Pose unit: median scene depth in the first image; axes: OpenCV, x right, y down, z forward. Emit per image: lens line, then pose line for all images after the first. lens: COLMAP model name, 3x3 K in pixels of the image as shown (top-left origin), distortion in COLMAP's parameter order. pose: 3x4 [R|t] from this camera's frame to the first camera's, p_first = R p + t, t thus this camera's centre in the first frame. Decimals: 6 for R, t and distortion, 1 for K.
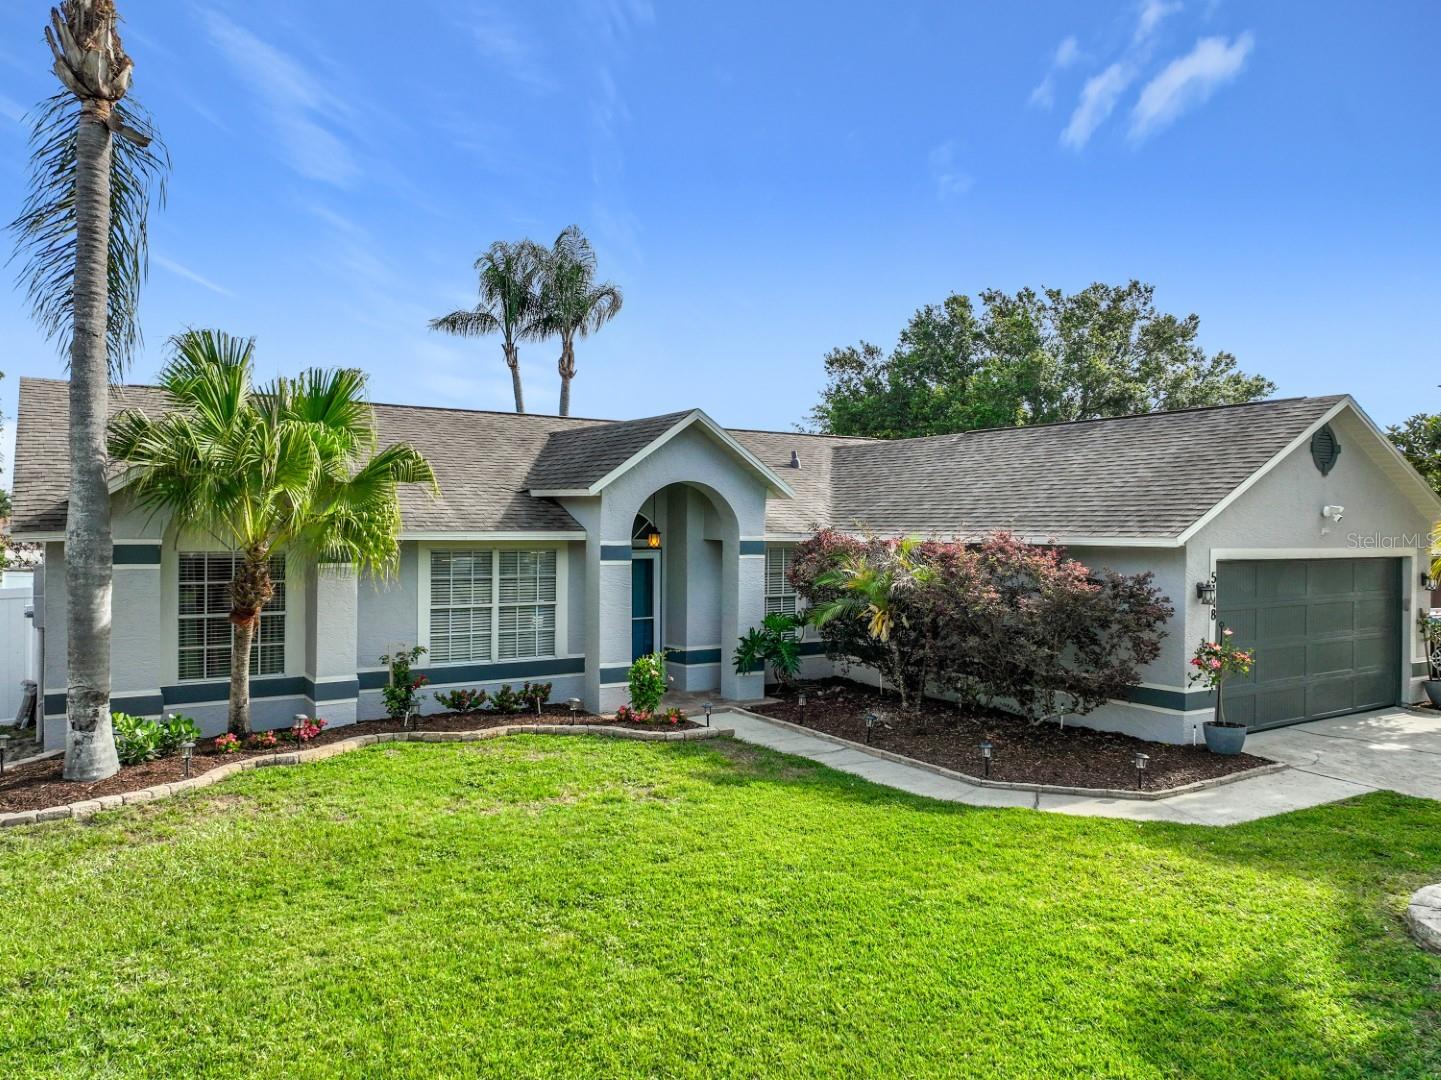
lens RADIAL K [[1029.6, 0, 720.1], [0, 1029.6, 528.9], [0, 0, 1]] dist [0.003367, 0.008833]
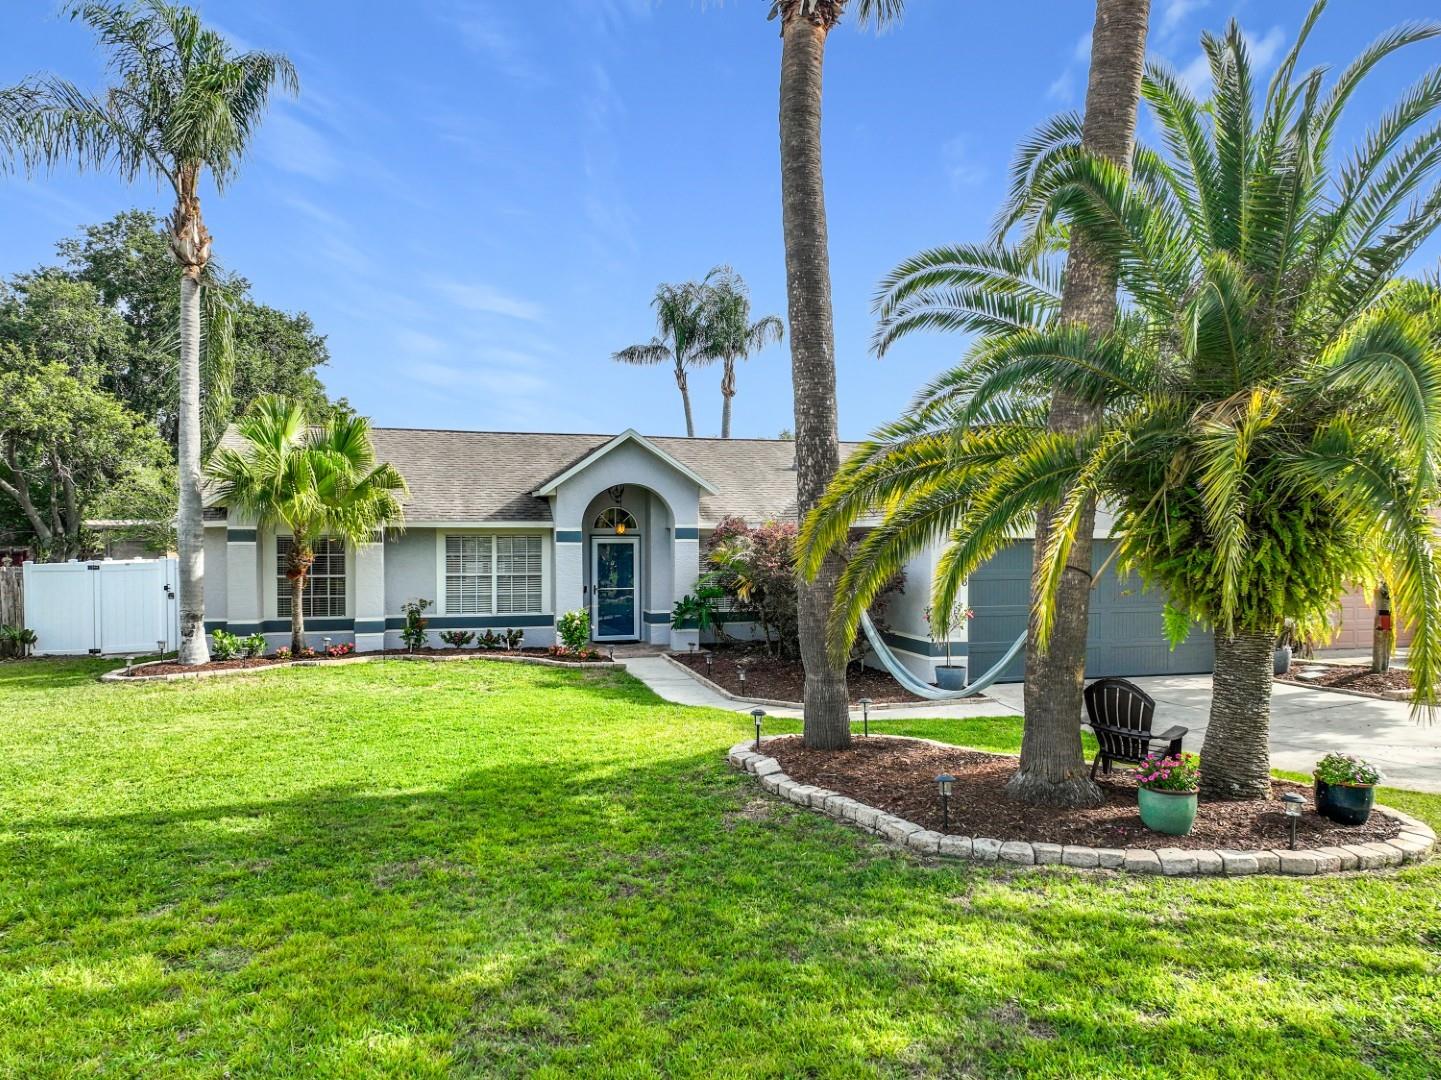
lens RADIAL K [[1013.4, 0, 720.5], [0, 1013.4, 540.0], [0, 0, 1]] dist [-0.003069, 0.000844]
pose [[0.954922, -0.003521, -0.296837, 0.487748], [0.005120, 0.999976, 0.004607, 0.022346], [0.296814, -0.005919, 0.954917, -0.226533]]
